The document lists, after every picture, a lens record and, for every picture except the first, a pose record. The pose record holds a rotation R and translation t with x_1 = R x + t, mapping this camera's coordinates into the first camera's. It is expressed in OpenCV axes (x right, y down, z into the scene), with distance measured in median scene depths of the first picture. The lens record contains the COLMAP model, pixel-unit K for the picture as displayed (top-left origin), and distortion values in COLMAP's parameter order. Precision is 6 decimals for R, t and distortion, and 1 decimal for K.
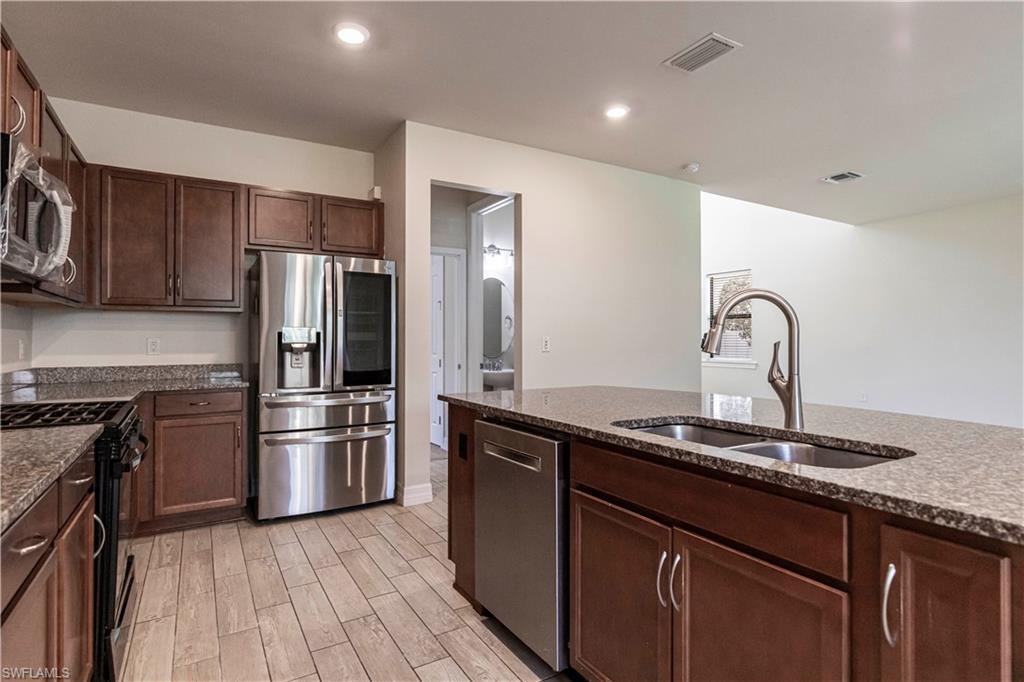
lens RADIAL K [[530.4, 0, 518.5], [0, 530.4, 332.2], [0, 0, 1]] dist [-0.000768, 0.000062]
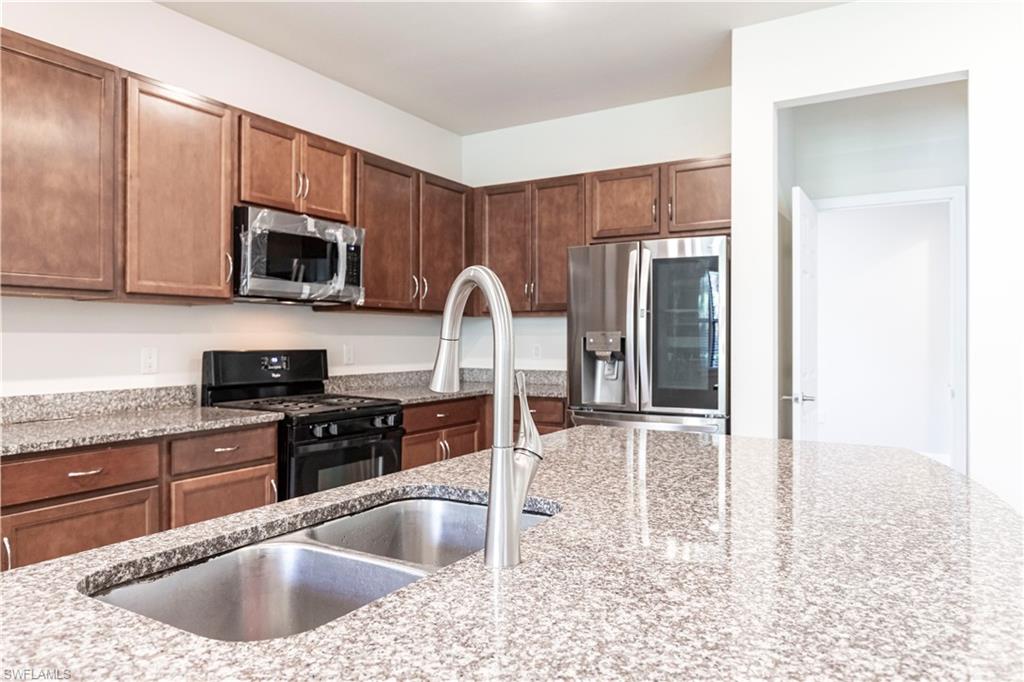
lens RADIAL K [[698.3, 0, 514.7], [0, 698.3, 341.1], [0, 0, 1]] dist [-0.005619, 0.000844]
pose [[0.473664, 0.005087, -0.880691, 0.485842], [0.010398, 0.999881, 0.011367, -0.008158], [0.880644, -0.014542, 0.473555, 0.336627]]
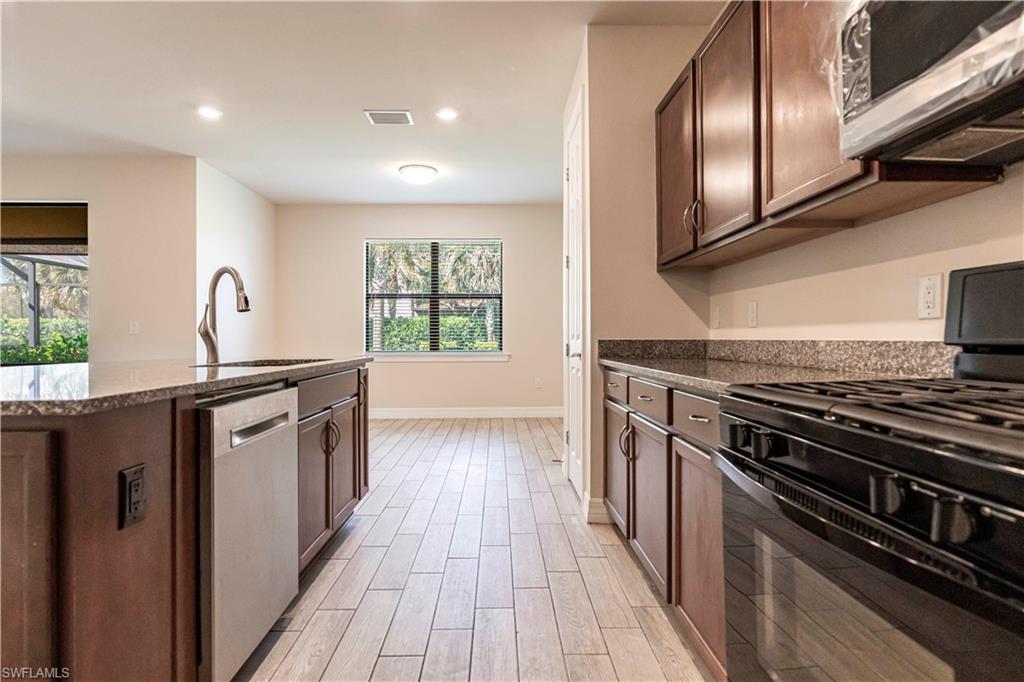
lens RADIAL K [[530.4, 0, 513.0], [0, 530.4, 338.9], [0, 0, 1]] dist [-0.000768, 0.000062]
pose [[-0.867766, 0.004594, 0.496951, -0.422506], [-0.000758, 0.999944, -0.010568, 0.057560], [-0.496972, -0.009547, -0.867714, 0.854850]]
